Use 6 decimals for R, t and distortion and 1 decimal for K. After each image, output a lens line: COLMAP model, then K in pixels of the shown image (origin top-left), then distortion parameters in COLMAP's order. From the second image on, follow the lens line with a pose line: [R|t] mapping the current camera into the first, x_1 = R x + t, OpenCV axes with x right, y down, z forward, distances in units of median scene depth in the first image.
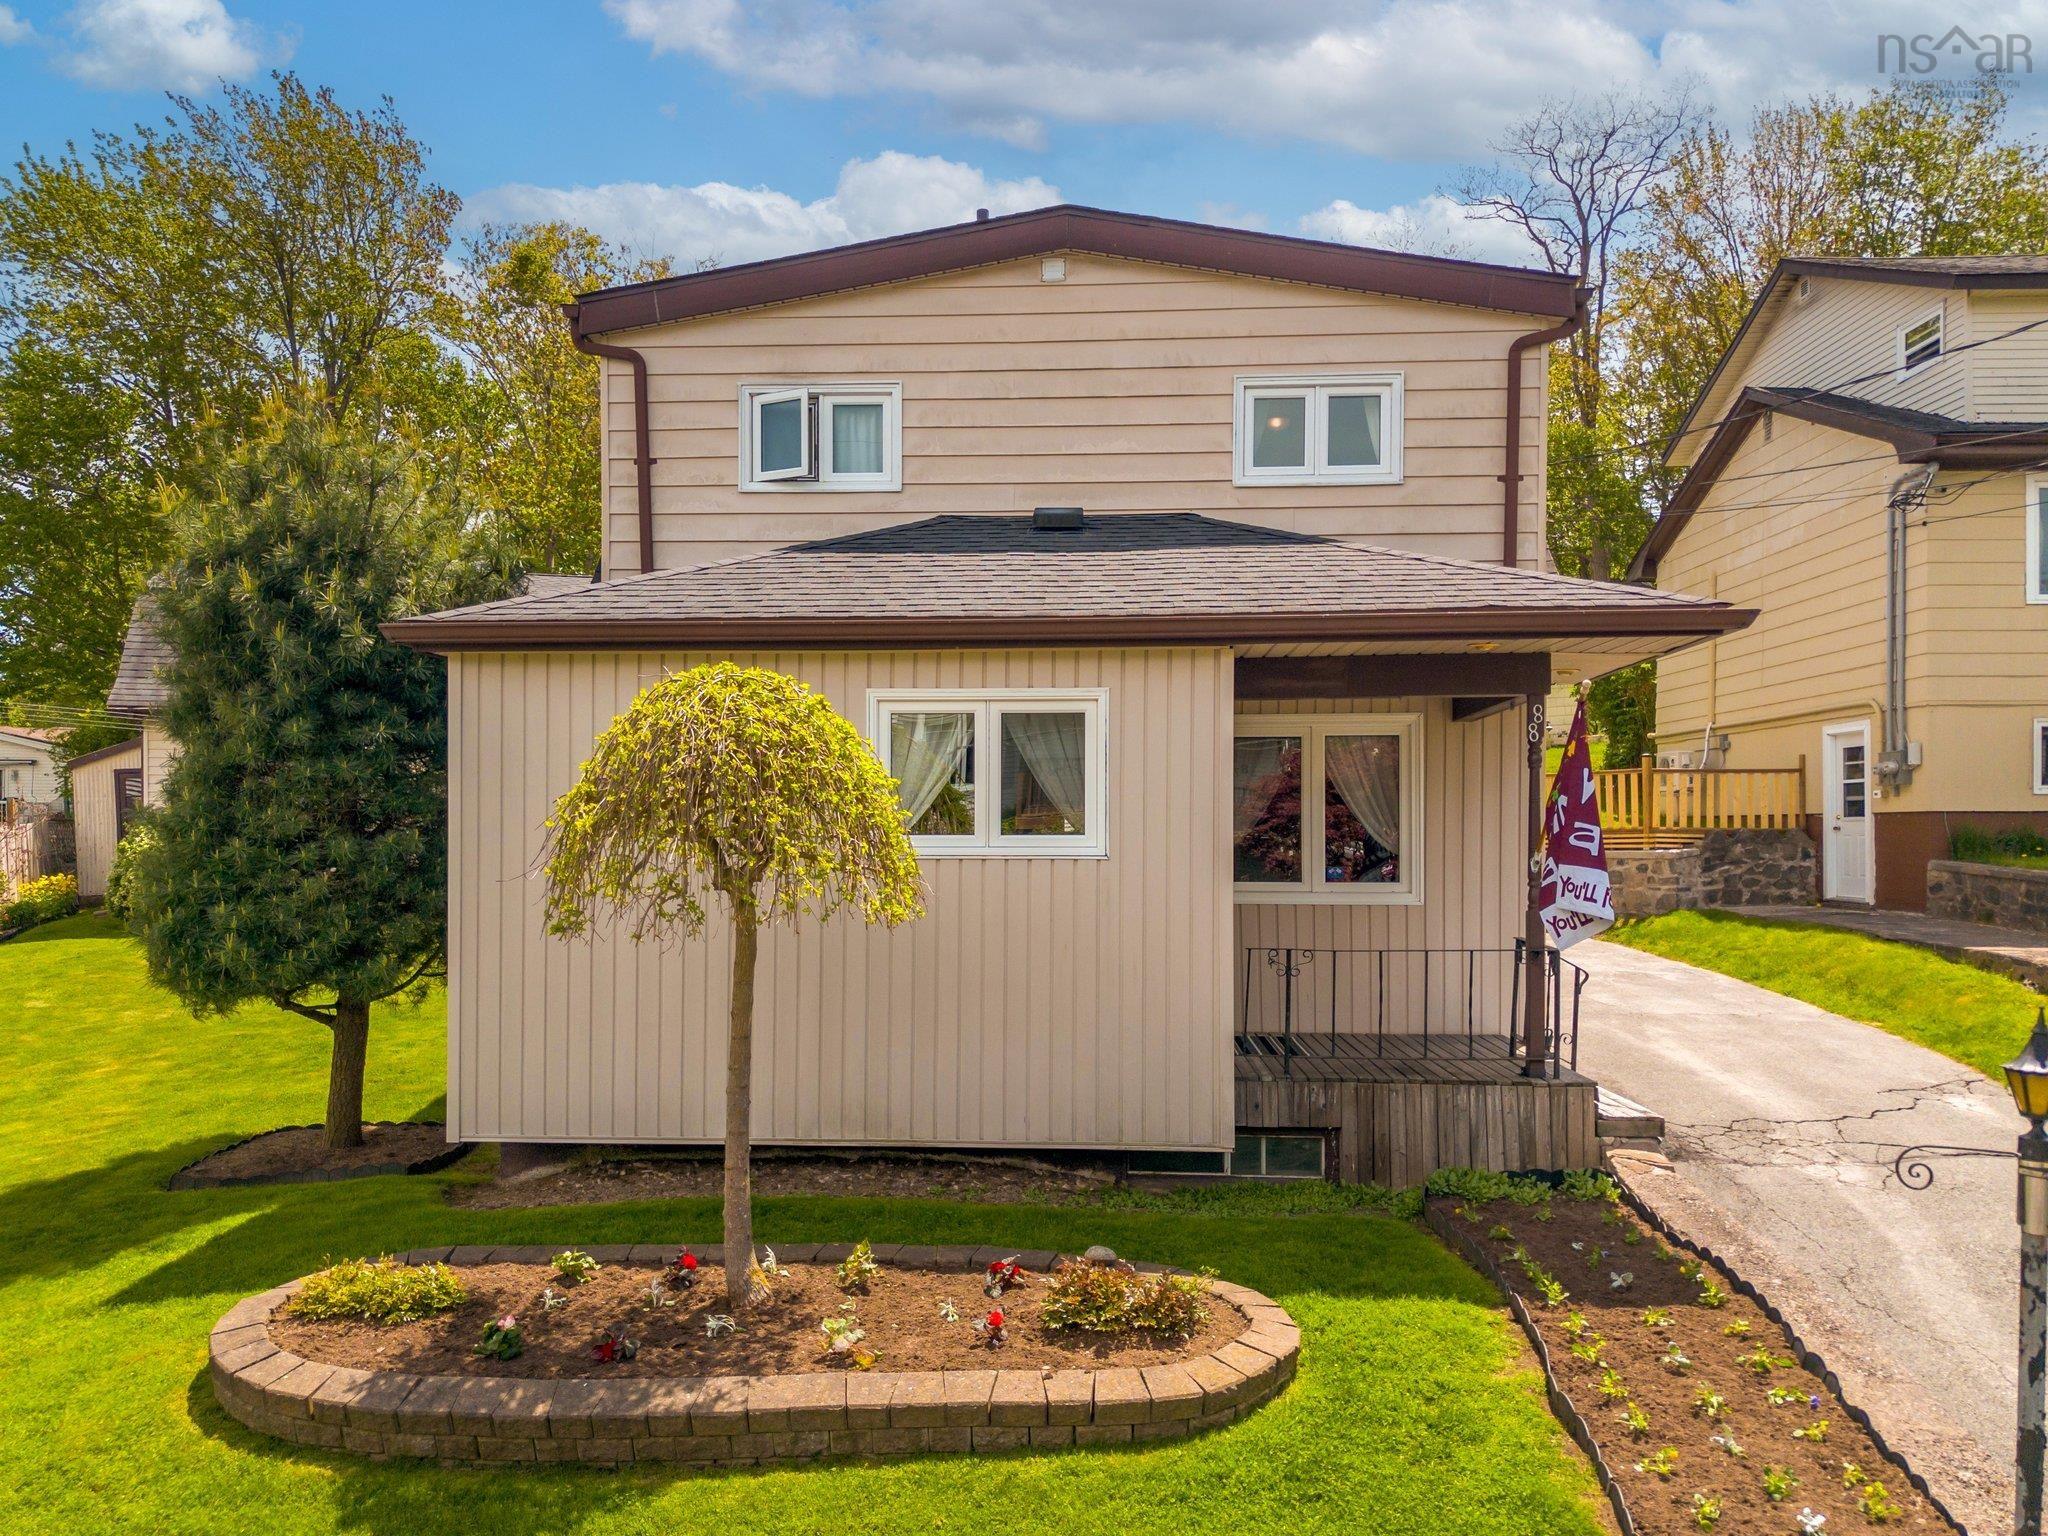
lens RADIAL K [[1476.1, 0, 1037.8], [0, 1476.1, 820.9], [0, 0, 1]] dist [0.055242, -0.002367]
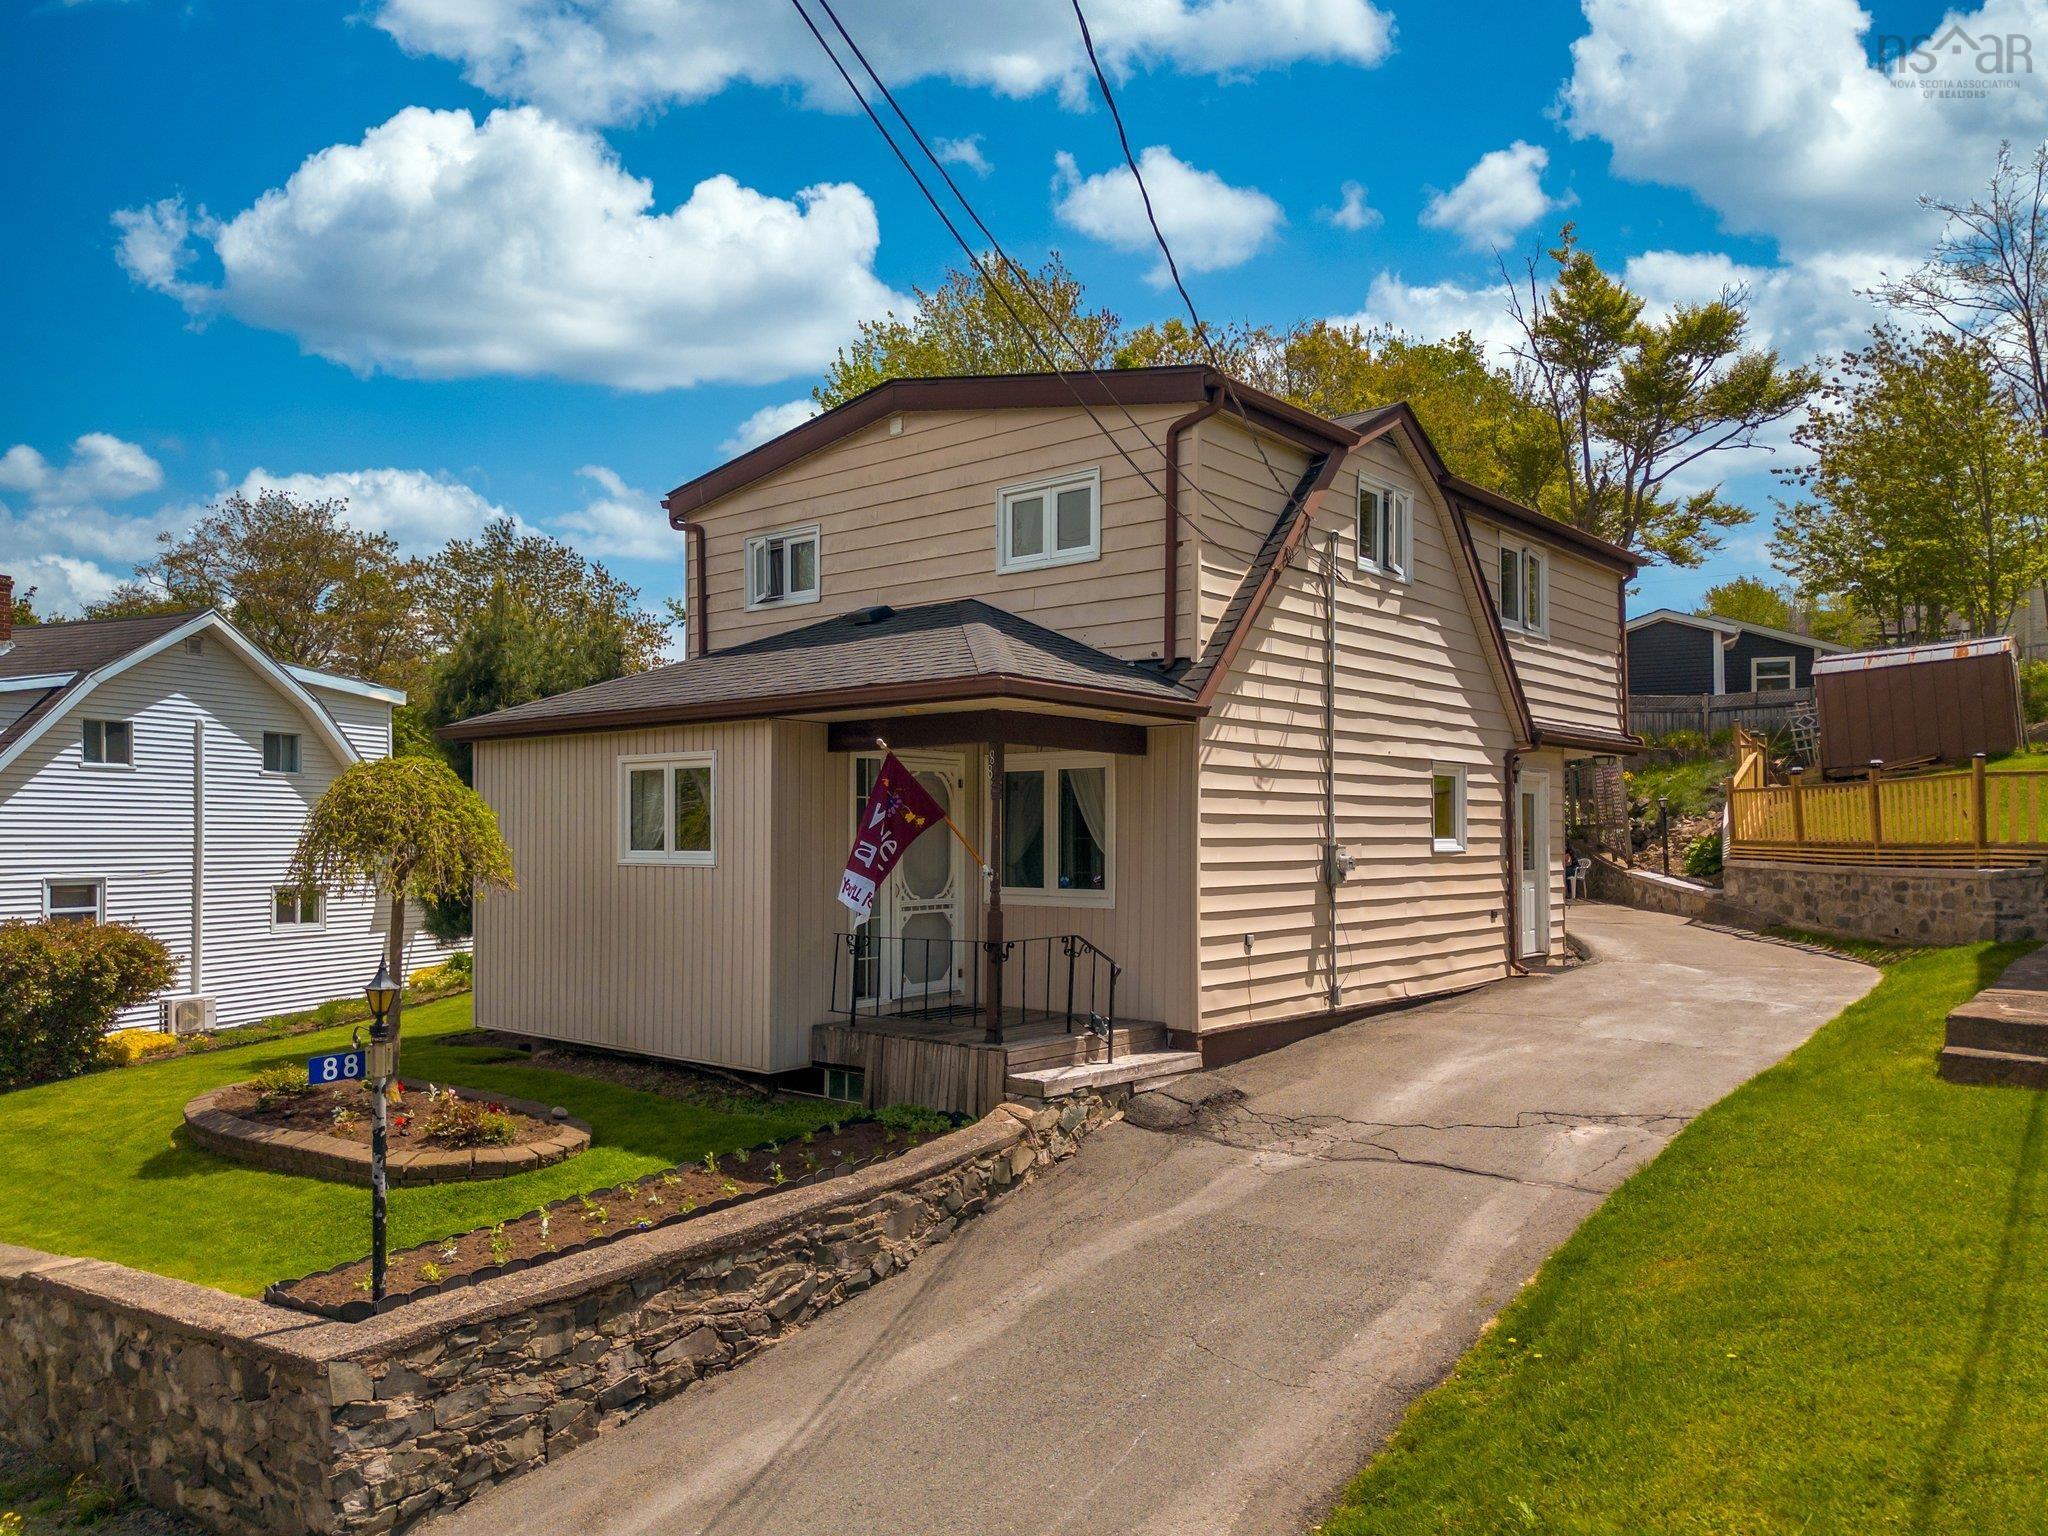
lens RADIAL K [[1476.1, 0, 1037.8], [0, 1476.1, 820.9], [0, 0, 1]] dist [0.055242, -0.002367]
pose [[0.796130, -0.004349, -0.605111, 0.922921], [0.002900, 0.999990, -0.003372, -0.010946], [0.605119, 0.000930, 0.796134, 0.015501]]
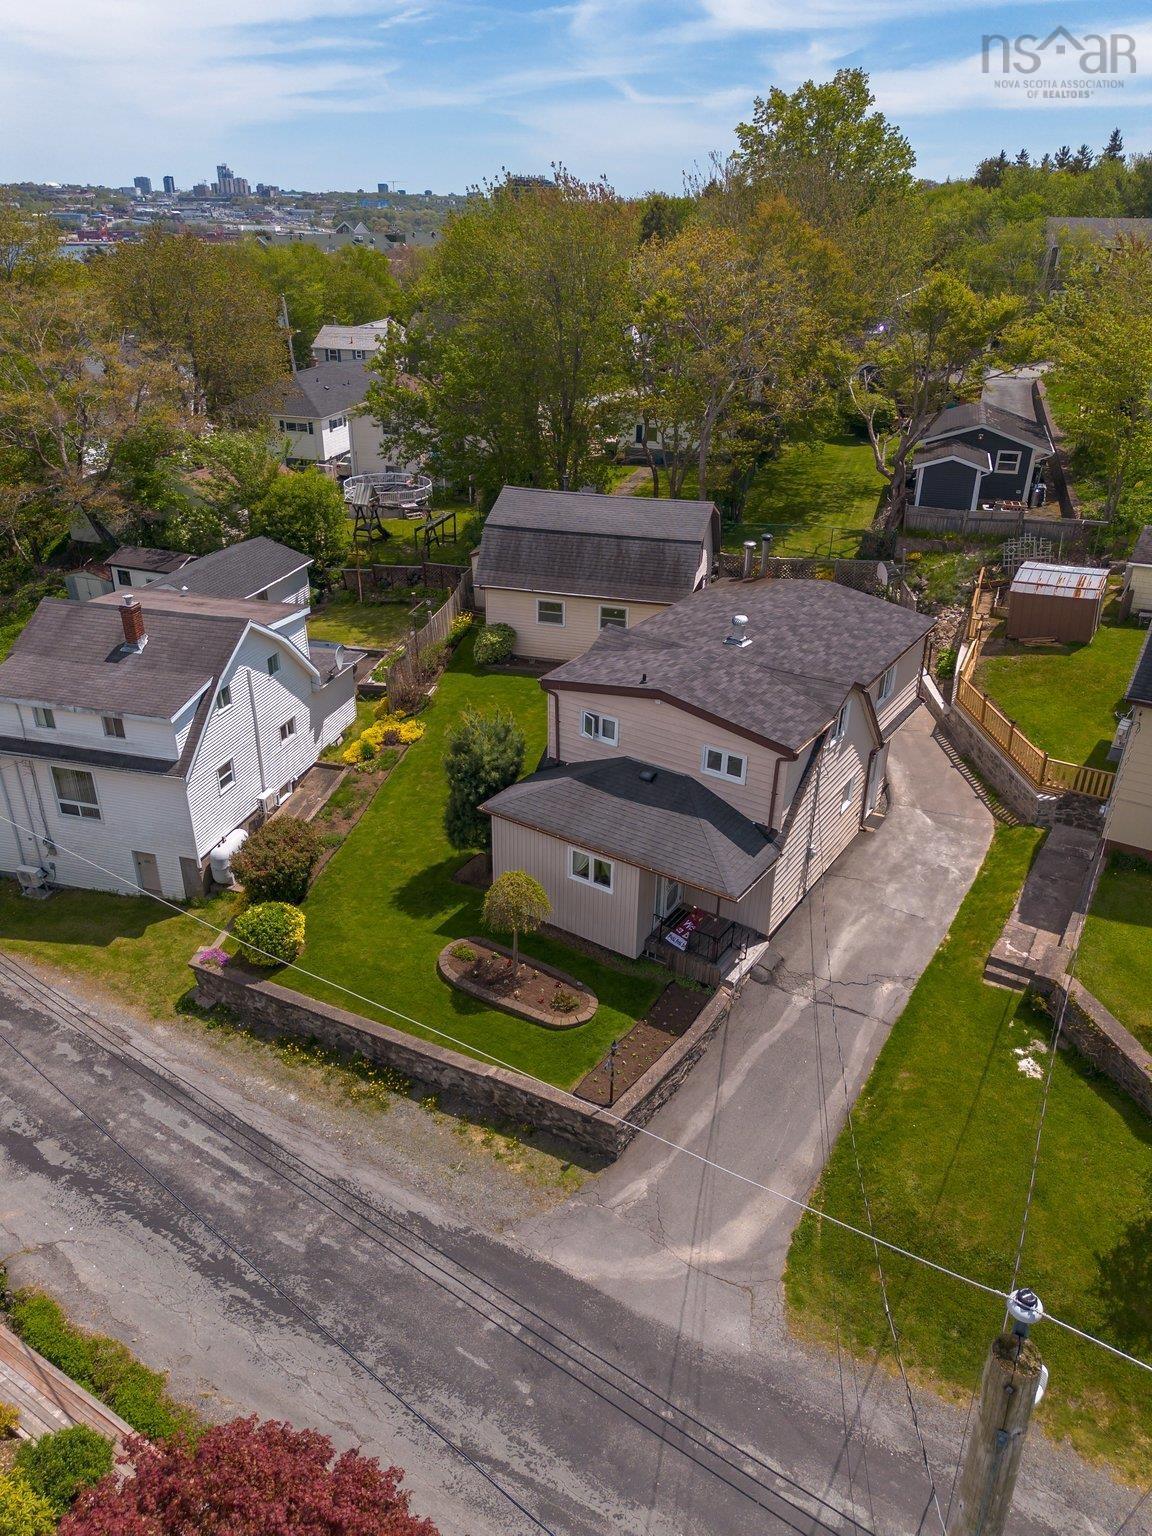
lens RADIAL K [[1088.9, 0, 570.6], [0, 1088.9, 759.5], [0, 0, 1]] dist [0.063895, -0.062451]
pose [[0.853764, 0.242791, -0.460585, 1.026275], [-0.006554, 0.889561, 0.456769, -1.398965], [0.520618, -0.386954, 0.761067, -1.058750]]
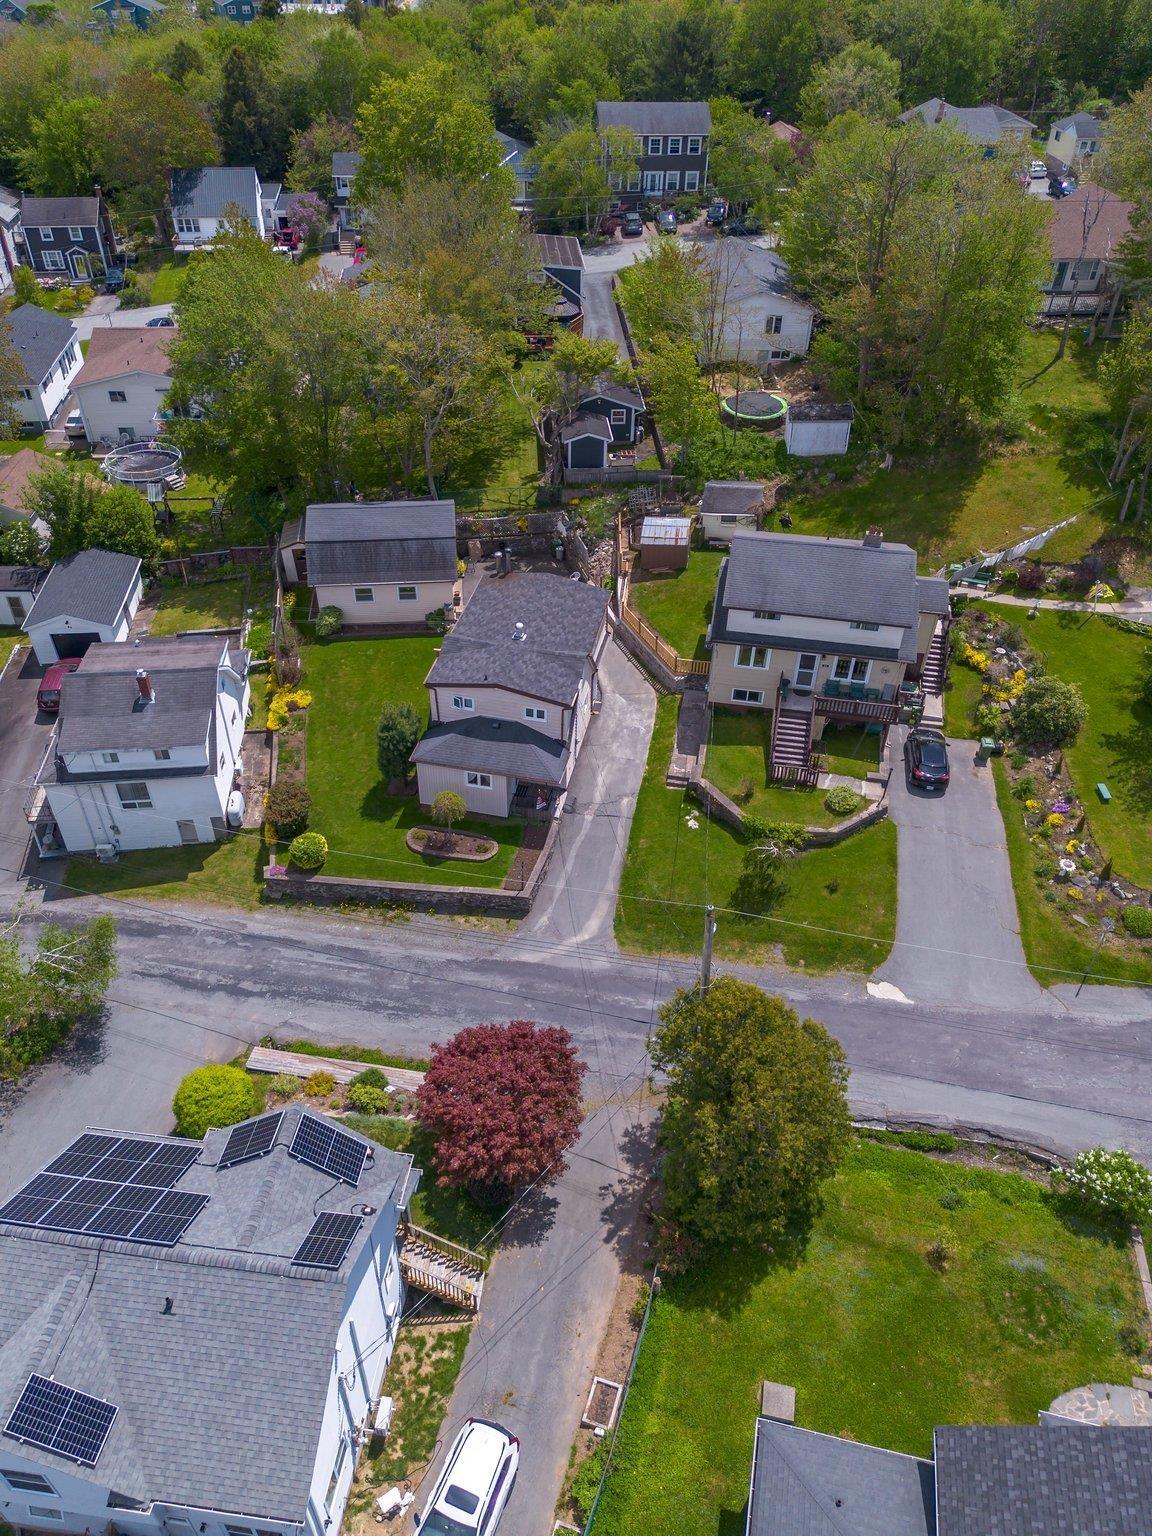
lens RADIAL K [[1081.0, 0, 568.4], [0, 1081.0, 758.3], [0, 0, 1]] dist [0.074564, -0.073371]
pose [[0.985086, 0.119835, -0.123473, 0.956757], [-0.013442, 0.769007, 0.639099, -3.200450], [0.171538, -0.627908, 0.759149, -2.767247]]
